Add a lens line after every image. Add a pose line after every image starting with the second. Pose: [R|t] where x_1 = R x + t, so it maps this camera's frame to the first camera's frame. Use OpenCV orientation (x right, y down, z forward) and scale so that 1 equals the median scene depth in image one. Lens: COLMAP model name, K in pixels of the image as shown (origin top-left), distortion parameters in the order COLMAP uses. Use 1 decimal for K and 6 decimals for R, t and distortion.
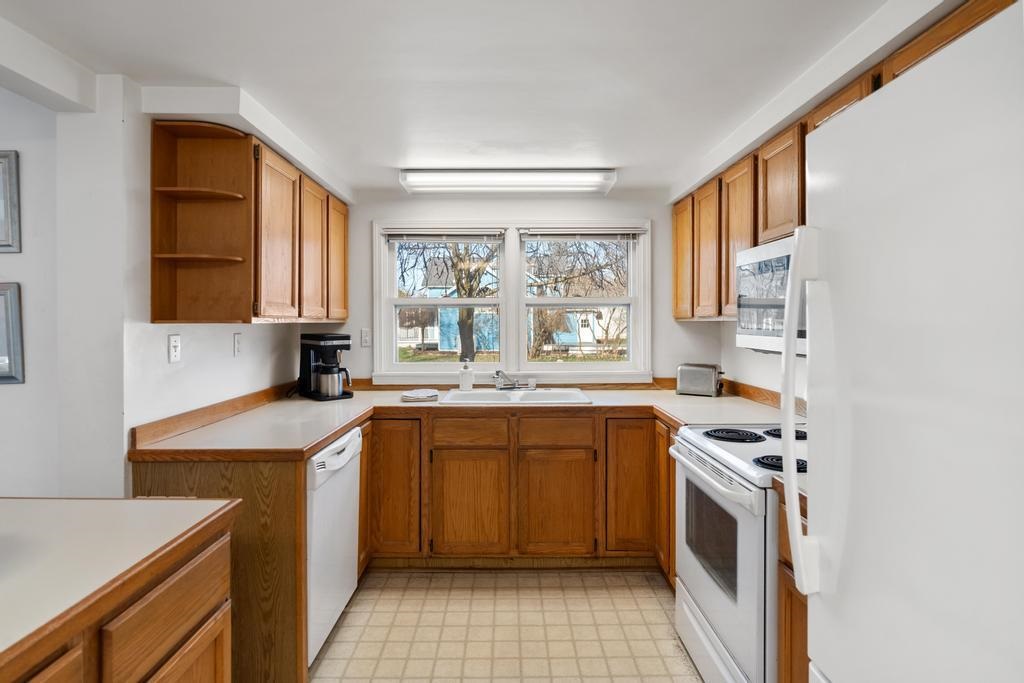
lens RADIAL K [[530.4, 0, 510.1], [0, 530.4, 323.4], [0, 0, 1]] dist [-0.000807, -0.000005]
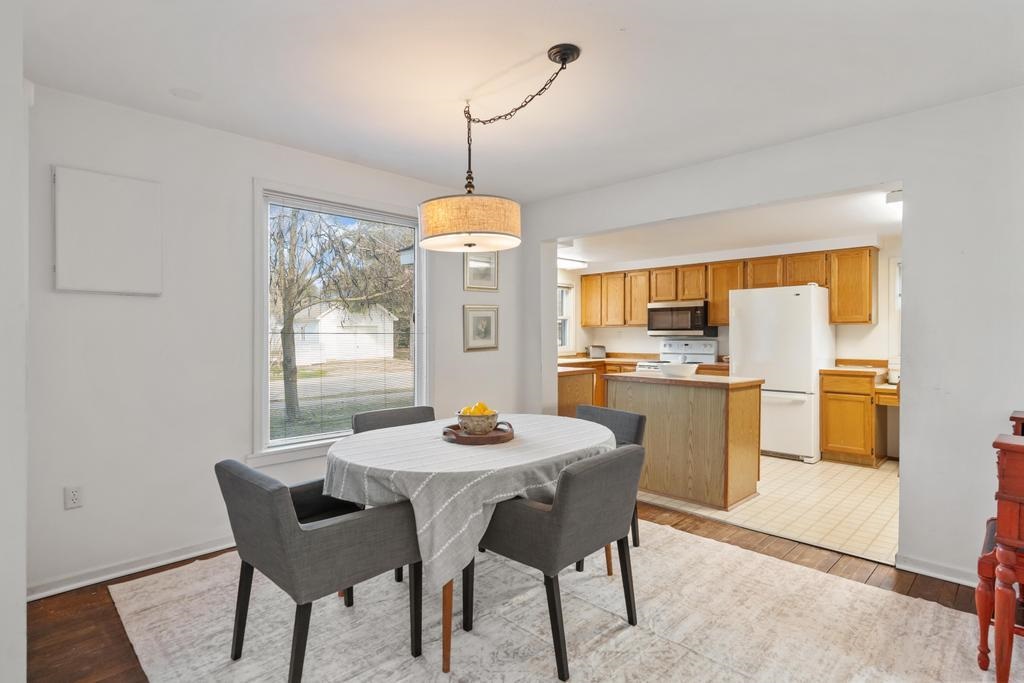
lens RADIAL K [[528.4, 0, 512.0], [0, 528.4, 341.5], [0, 0, 1]] dist [-0.001976, -0.000211]
pose [[0.713253, -0.010419, 0.700829, -1.696636], [0.005062, 0.999940, 0.009714, 0.037056], [-0.700888, -0.003381, 0.713263, -0.447873]]
